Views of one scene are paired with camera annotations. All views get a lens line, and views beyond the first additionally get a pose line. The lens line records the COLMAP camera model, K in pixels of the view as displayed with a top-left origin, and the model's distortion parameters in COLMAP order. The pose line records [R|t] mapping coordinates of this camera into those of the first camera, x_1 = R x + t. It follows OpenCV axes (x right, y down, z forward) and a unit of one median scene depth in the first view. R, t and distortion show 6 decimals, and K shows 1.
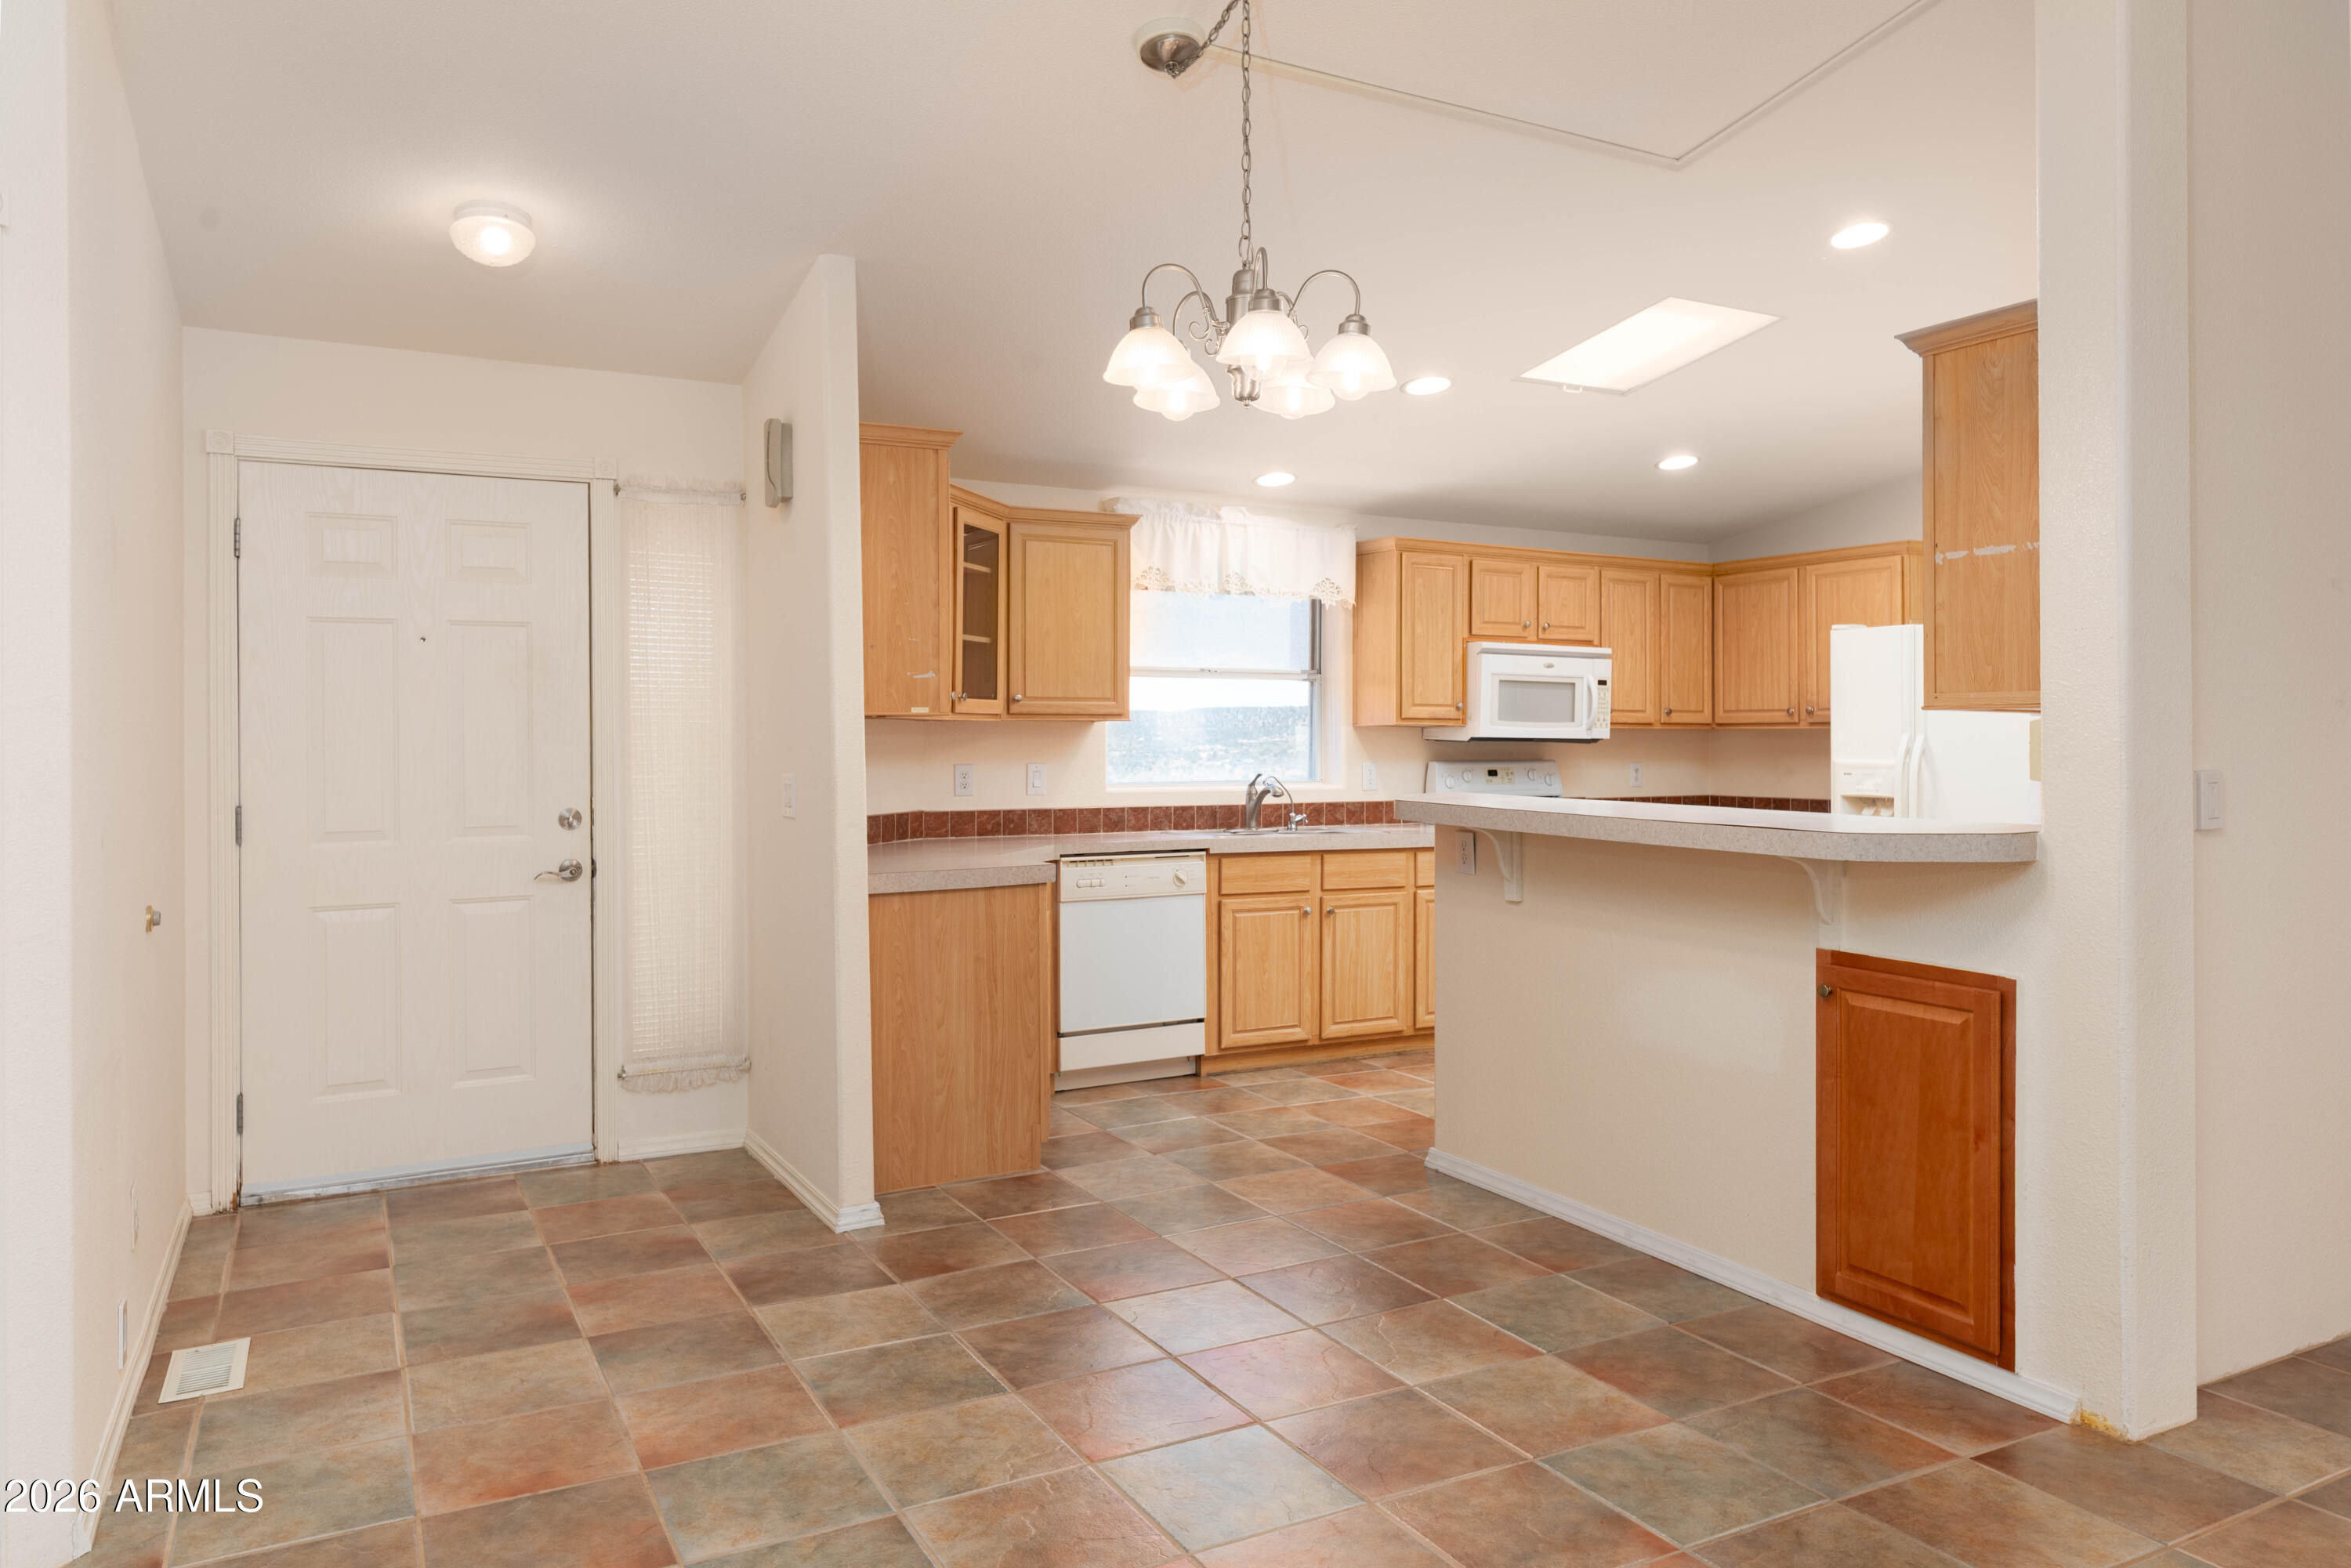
lens RADIAL K [[1534.5, 0, 1175.5], [0, 1534.5, 747.4], [0, 0, 1]] dist [-0.000854, -0.000792]
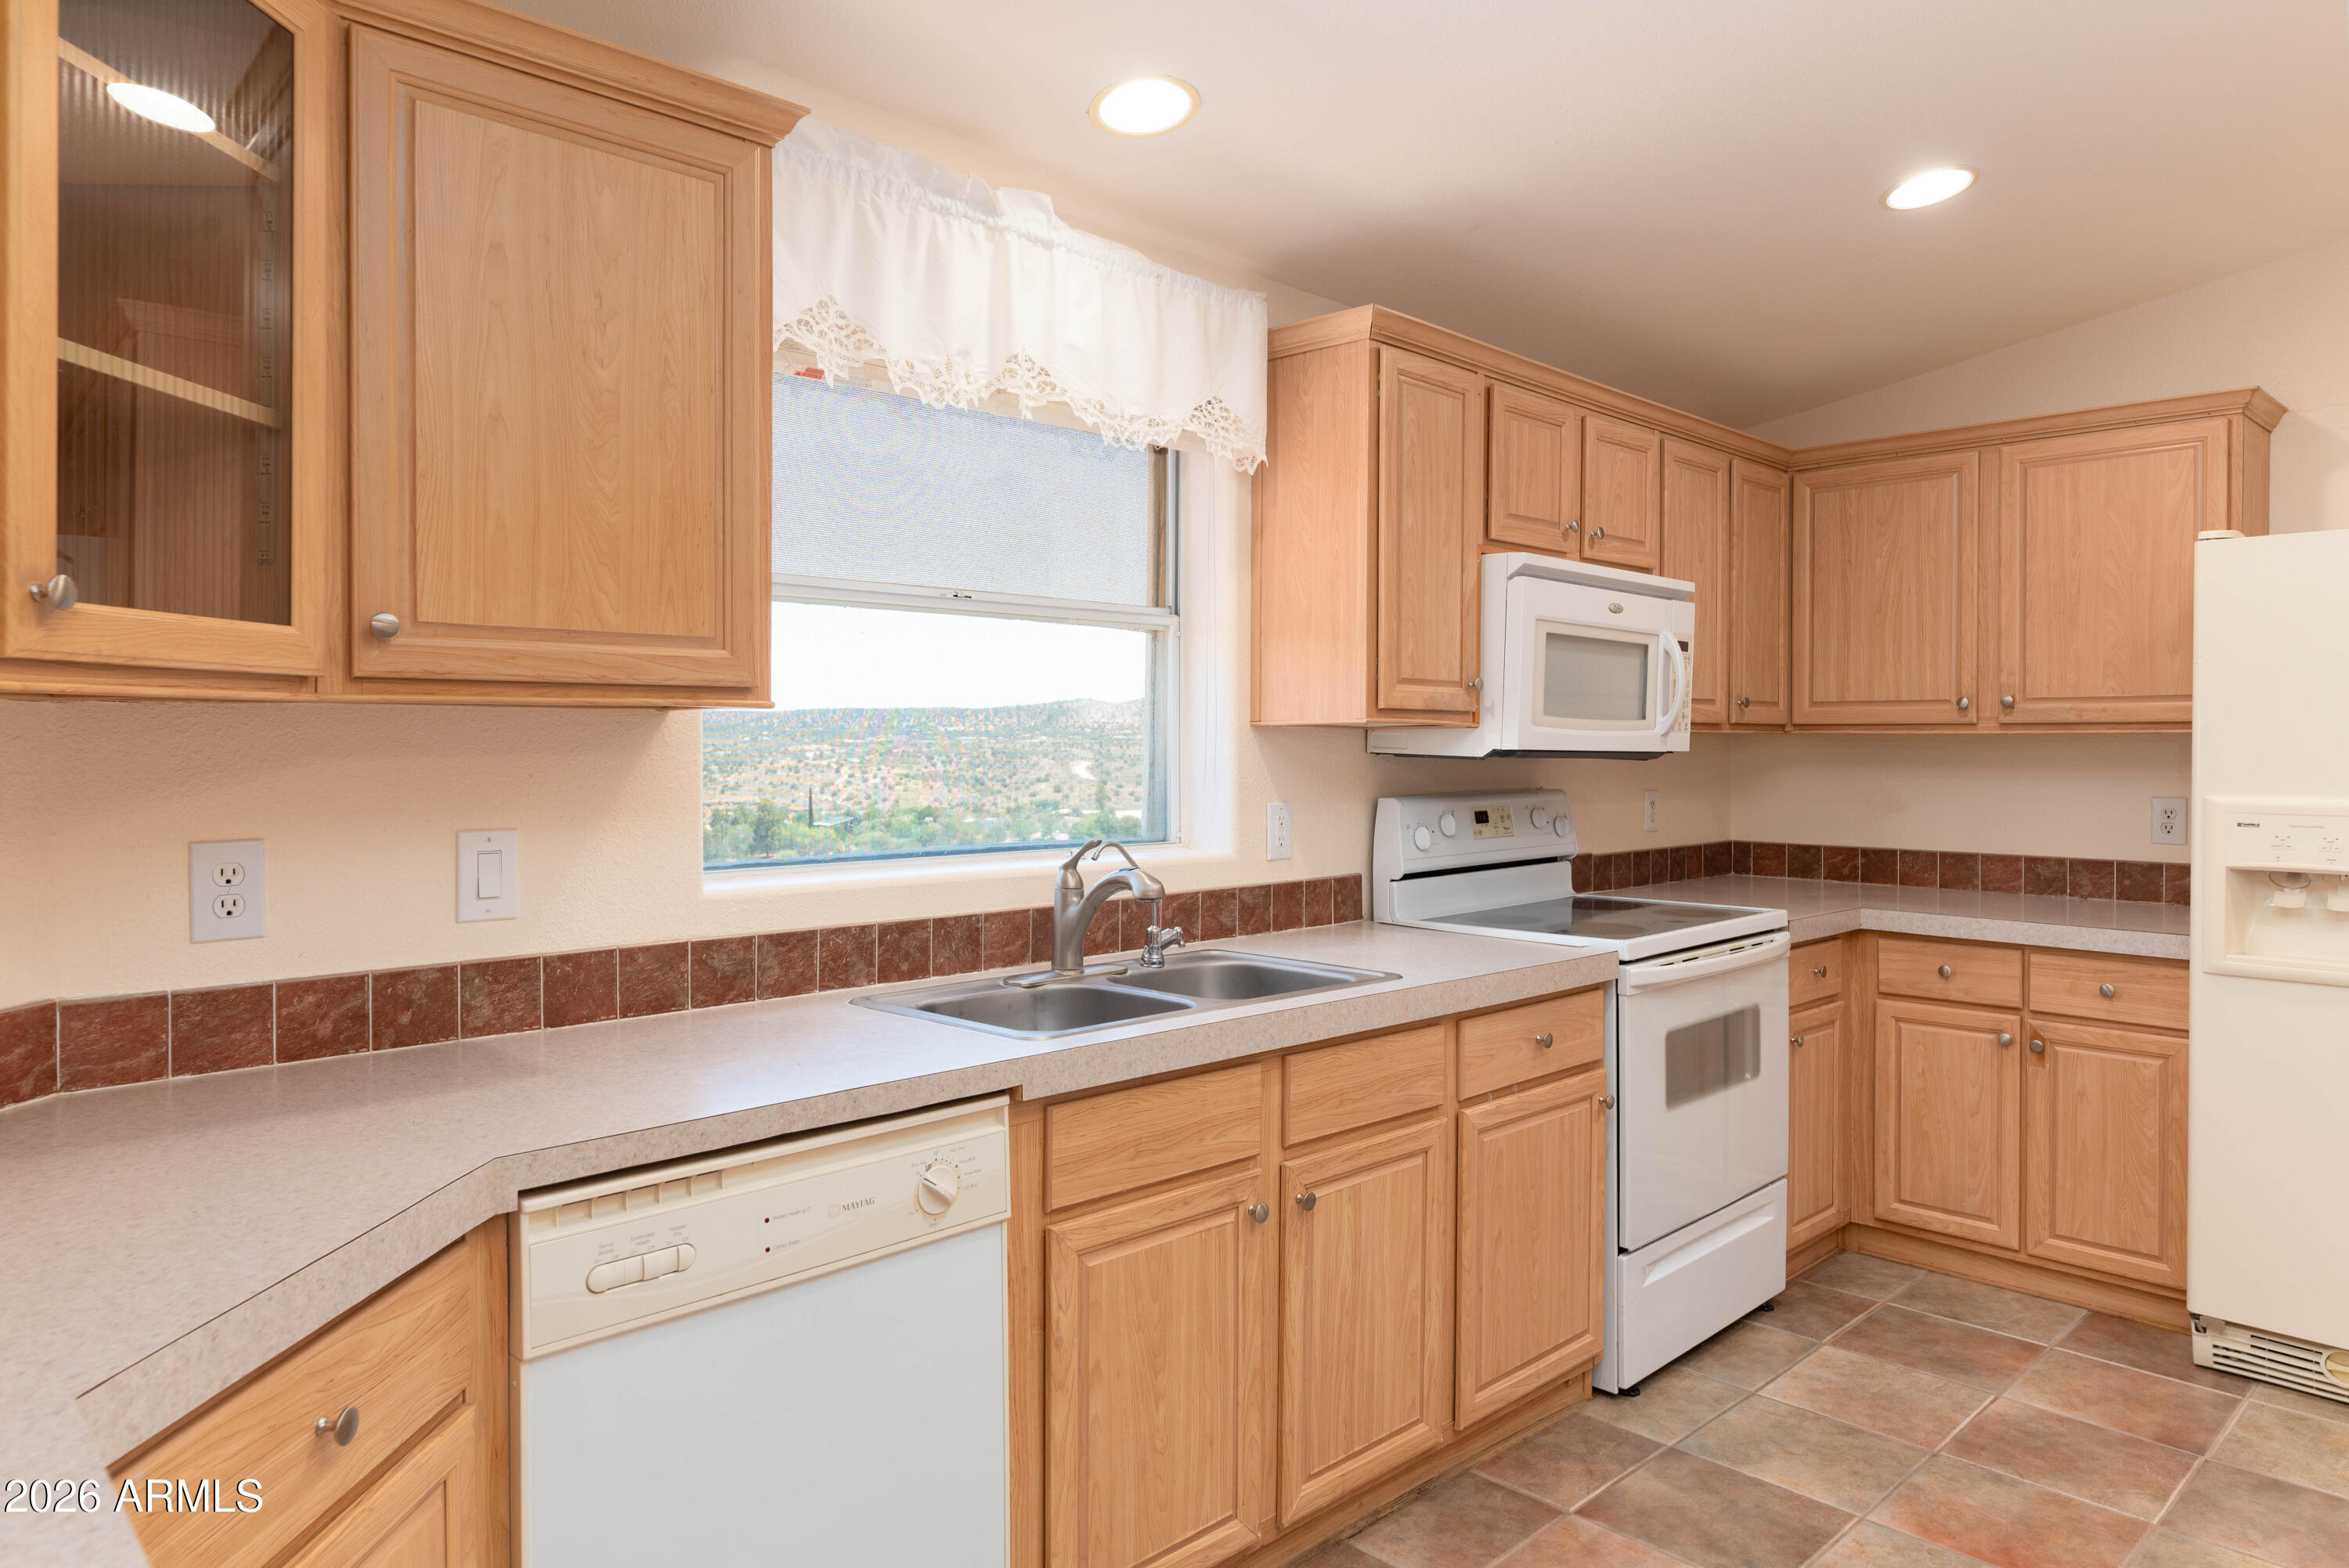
lens RADIAL K [[1444.0, 0, 1163.9], [0, 1444.0, 753.1], [0, 0, 1]] dist [-0.001114, -0.000221]
pose [[0.966589, -0.000290, 0.256330, -0.025958], [-0.000724, 0.999992, 0.003861, -0.007712], [-0.256329, -0.003917, 0.966582, 0.622231]]
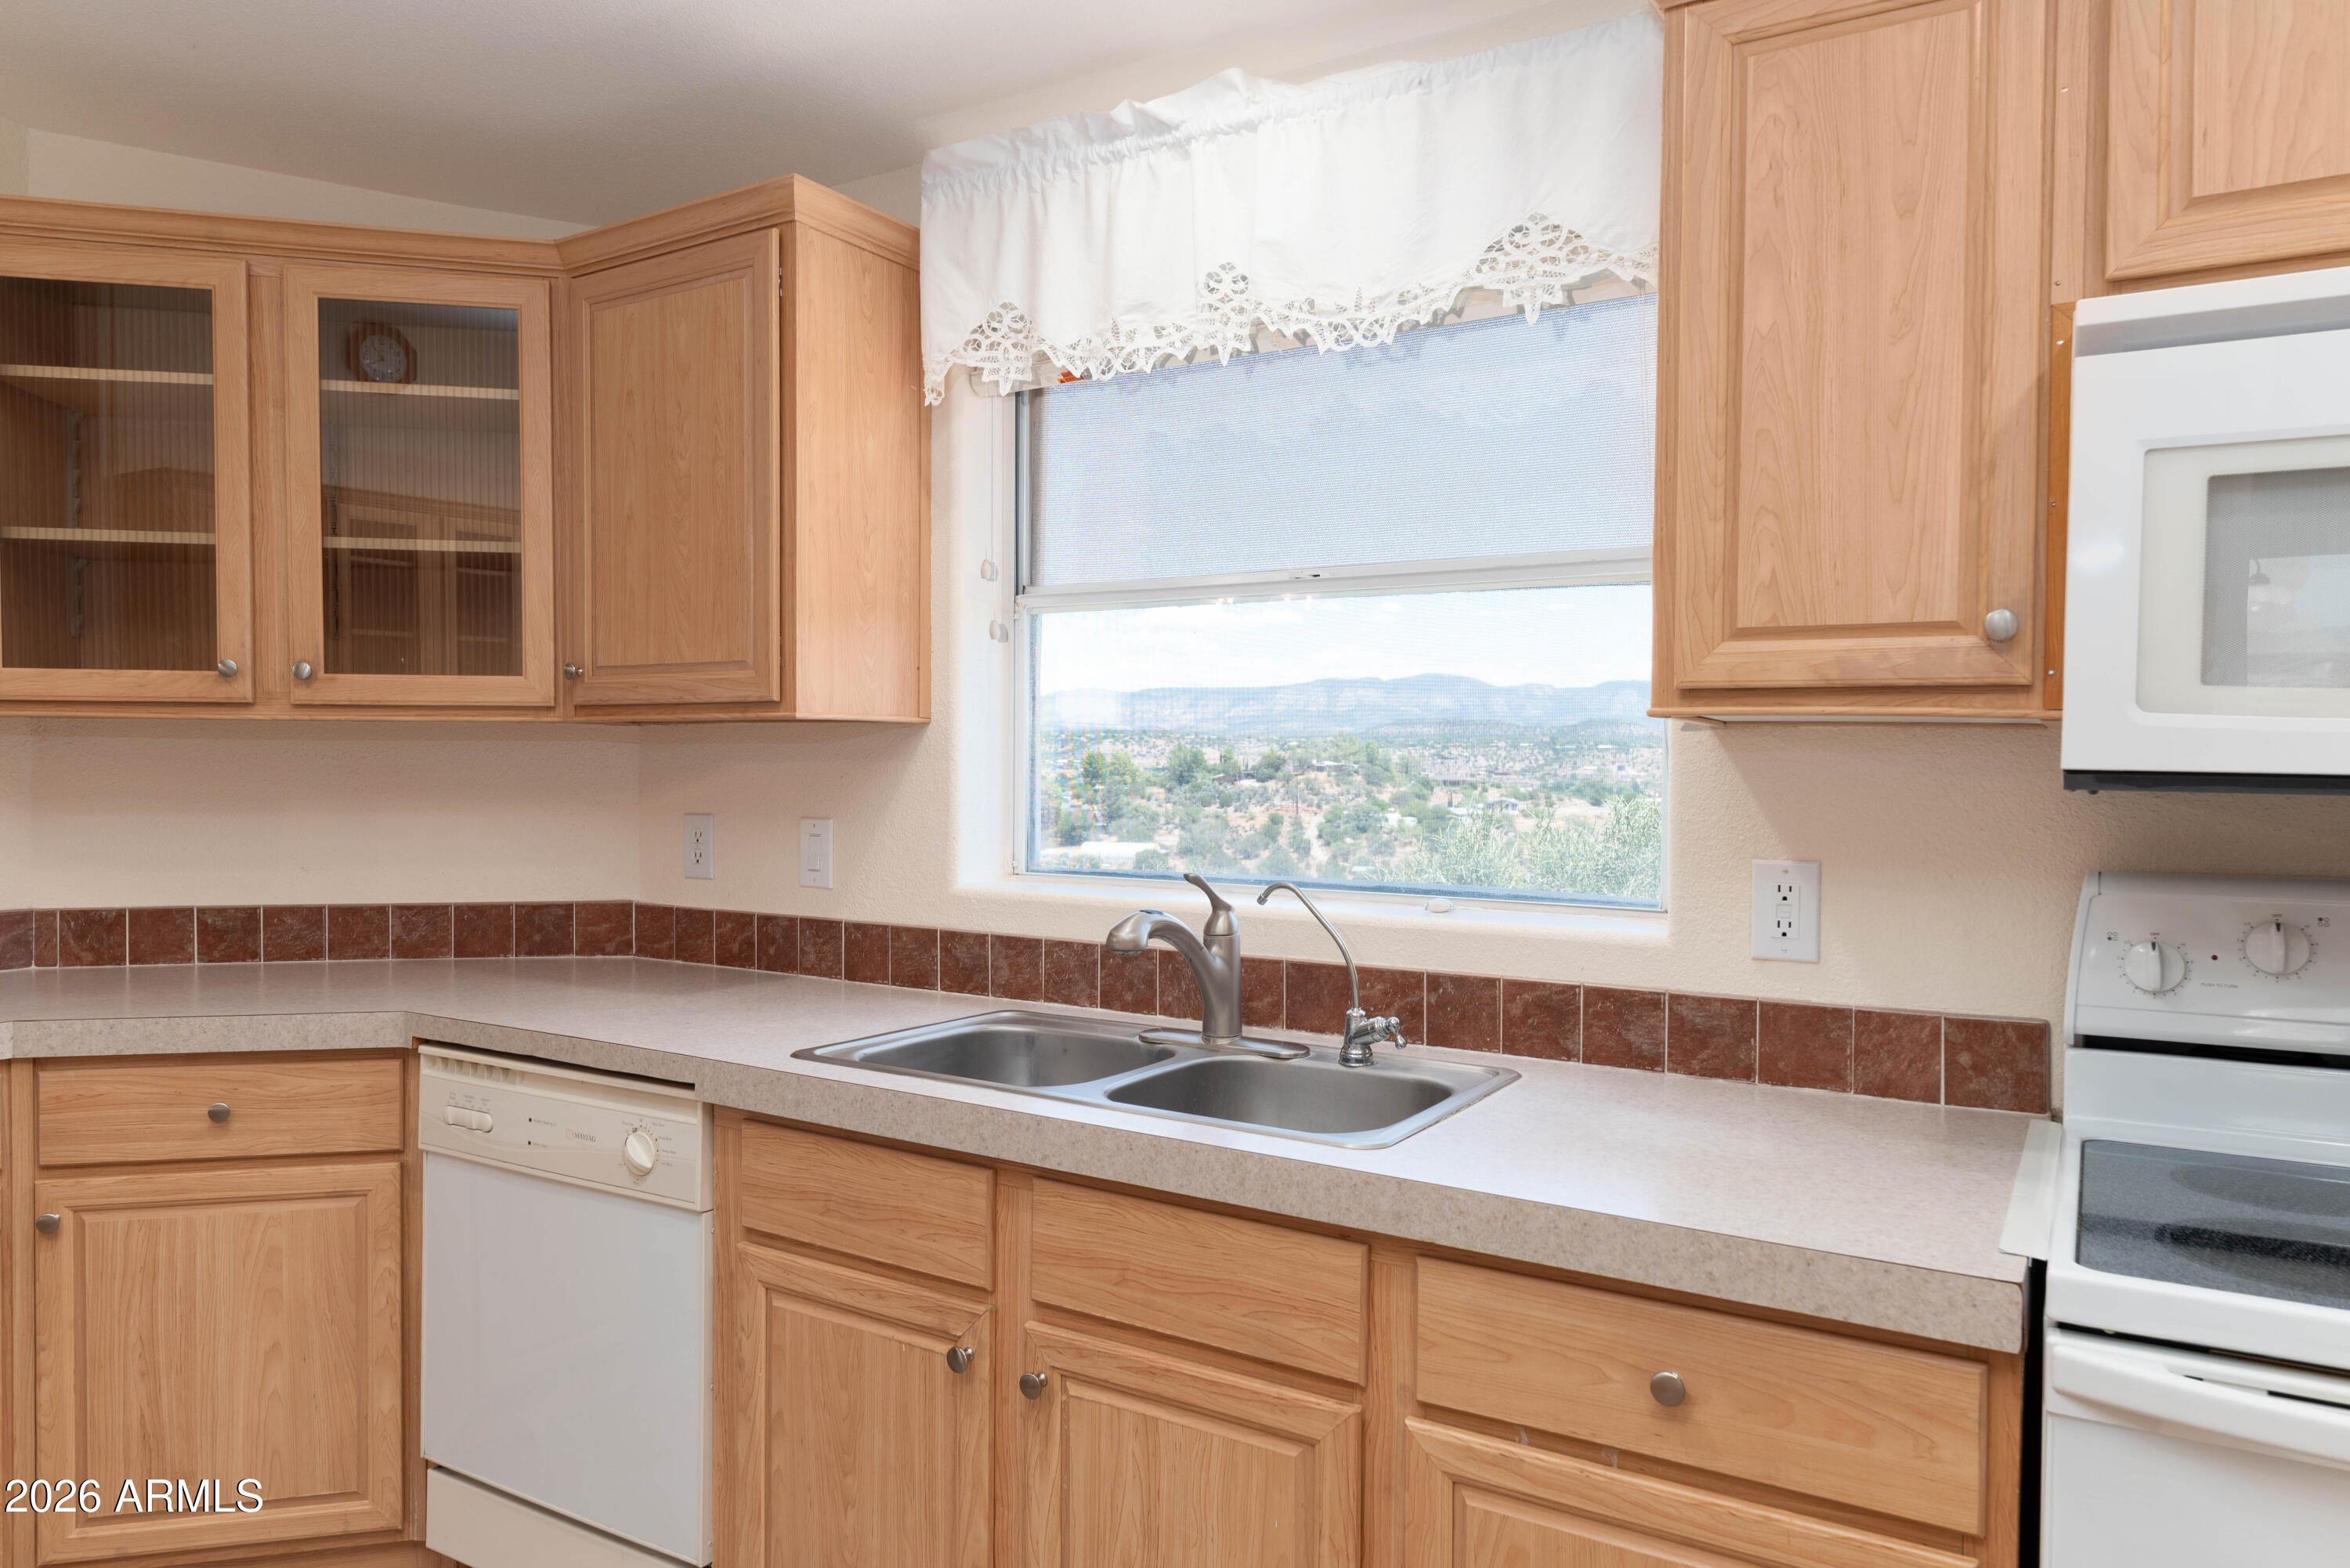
lens RADIAL K [[1519.2, 0, 1175.0], [0, 1519.2, 784.0], [0, 0, 1]] dist [0.003383, 0.001086]
pose [[0.491664, 0.018625, -0.870586, 0.334338], [-0.011067, 0.999824, 0.015139, -0.006813], [0.870714, 0.002192, 0.491784, 0.839947]]
